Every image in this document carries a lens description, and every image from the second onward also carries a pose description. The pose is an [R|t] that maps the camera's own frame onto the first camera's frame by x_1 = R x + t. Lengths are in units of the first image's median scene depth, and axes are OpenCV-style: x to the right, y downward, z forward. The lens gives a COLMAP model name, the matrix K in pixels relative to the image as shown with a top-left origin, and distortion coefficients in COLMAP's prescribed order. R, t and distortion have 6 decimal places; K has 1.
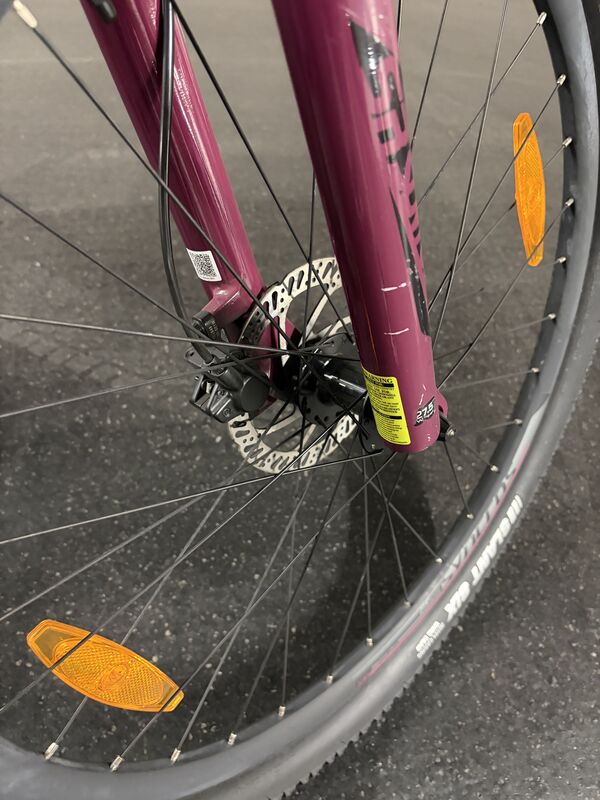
lens RADIAL K [[612.2, 0, 300.0], [0, 612.2, 400.0], [0, 0, 1]] dist [-0.002857, -0.005437]
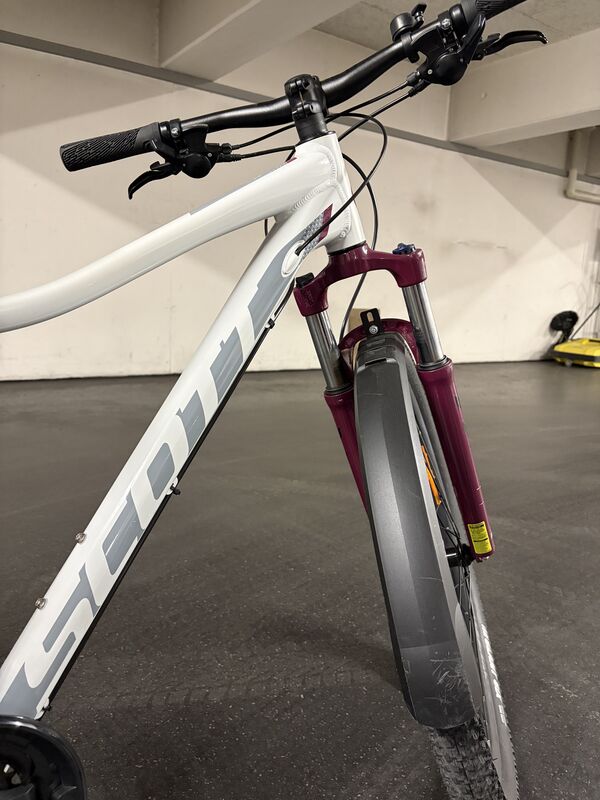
lens RADIAL K [[612.2, 0, 300.0], [0, 612.2, 400.0], [0, 0, 1]] dist [-0.002857, -0.005437]
pose [[0.821421, -0.192035, 0.537020, -0.926408], [0.462162, 0.775858, -0.429477, 0.166312], [-0.334177, 0.600972, 0.726057, -0.538472]]
